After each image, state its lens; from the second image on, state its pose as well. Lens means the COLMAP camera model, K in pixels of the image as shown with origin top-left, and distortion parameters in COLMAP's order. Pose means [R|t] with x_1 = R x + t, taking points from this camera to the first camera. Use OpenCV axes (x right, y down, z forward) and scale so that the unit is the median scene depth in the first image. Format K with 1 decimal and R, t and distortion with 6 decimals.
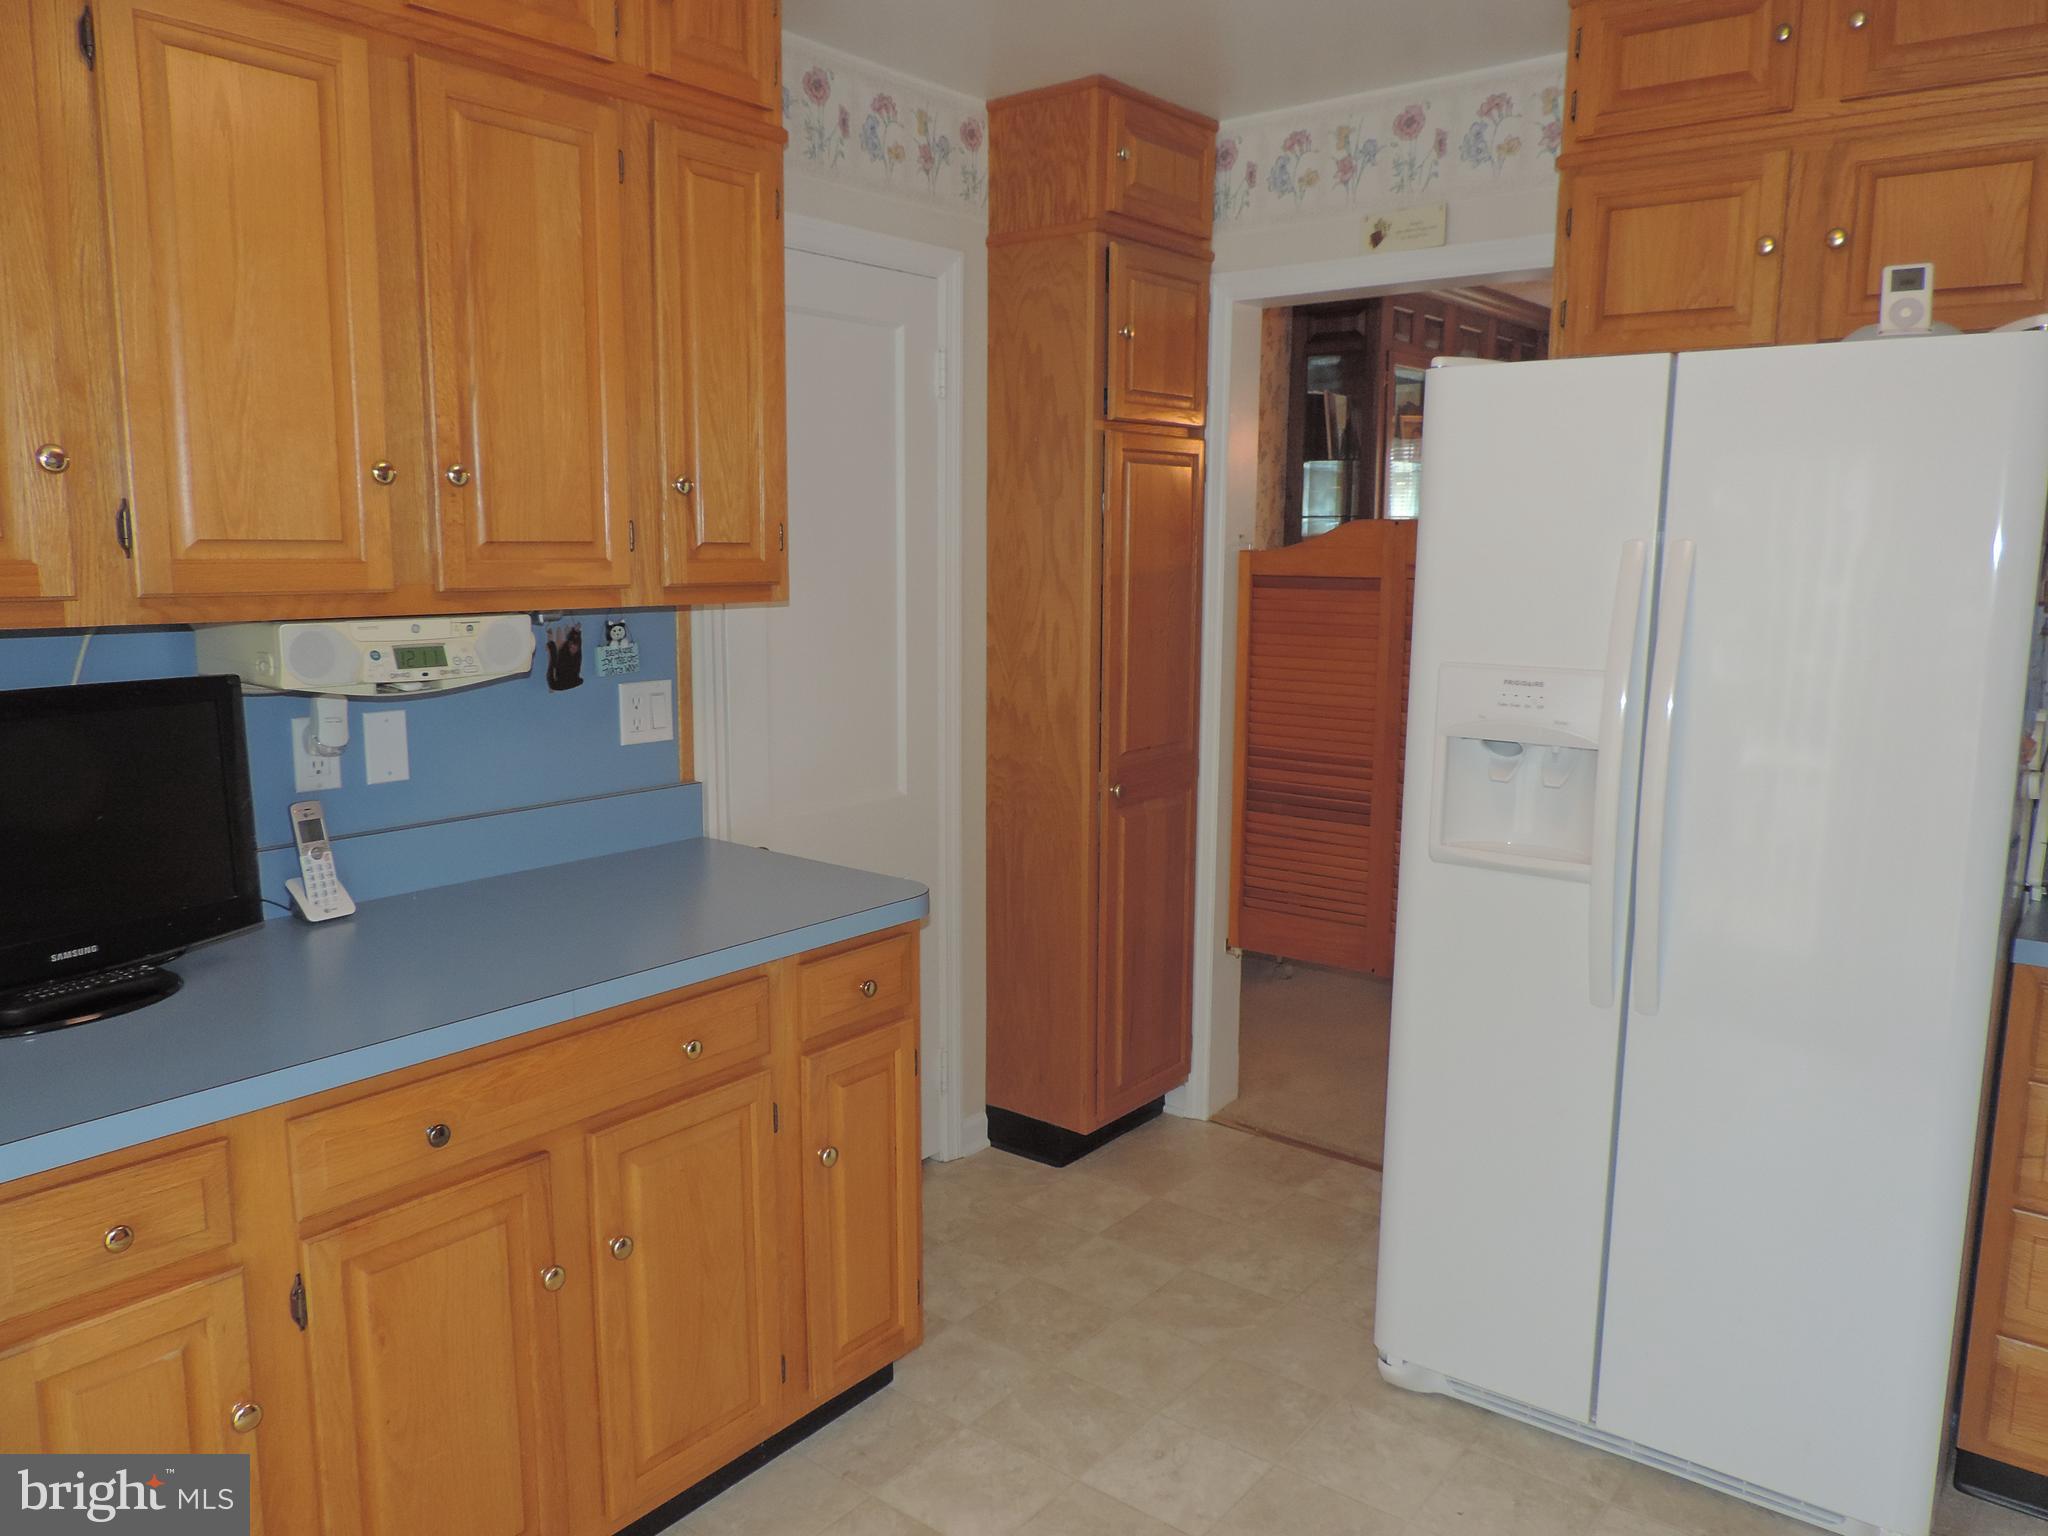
lens RADIAL K [[1455.1, 0, 1024.0], [0, 1455.1, 768.0], [0, 0, 1]] dist [-0.054920, 0.005259]
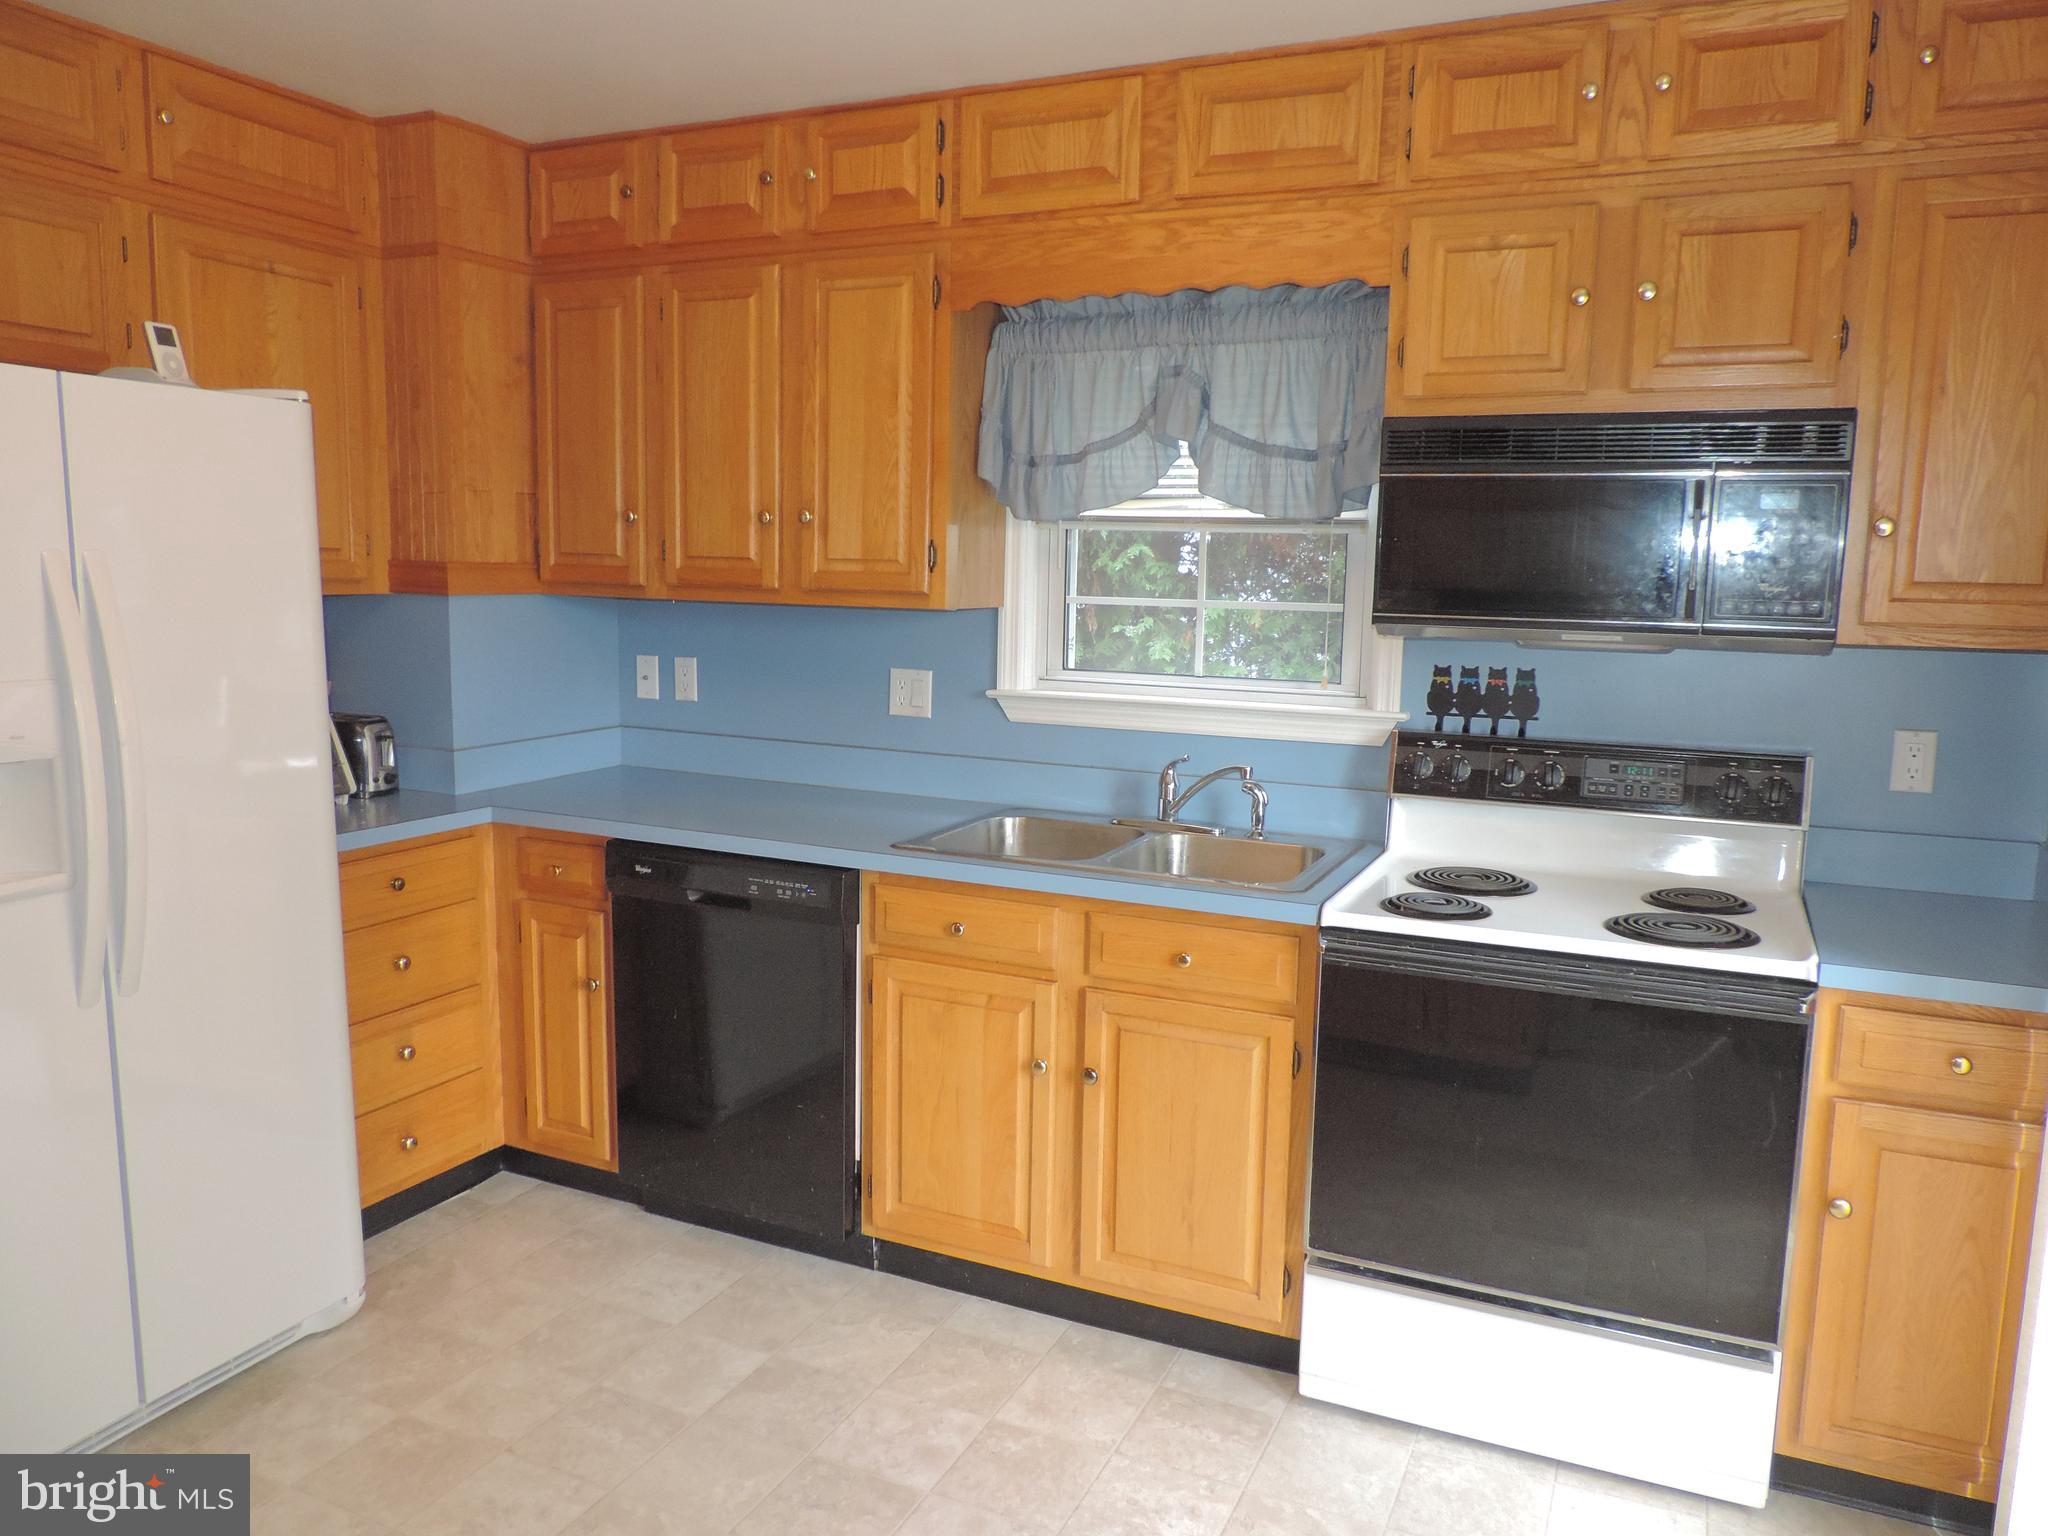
lens RADIAL K [[1455.1, 0, 1024.0], [0, 1455.1, 768.0], [0, 0, 1]] dist [-0.054920, 0.005259]
pose [[-0.231995, -0.138903, 0.962748, -0.778920], [0.126189, 0.977090, 0.171380, -0.098253], [-0.964497, 0.161248, -0.209152, 0.605379]]
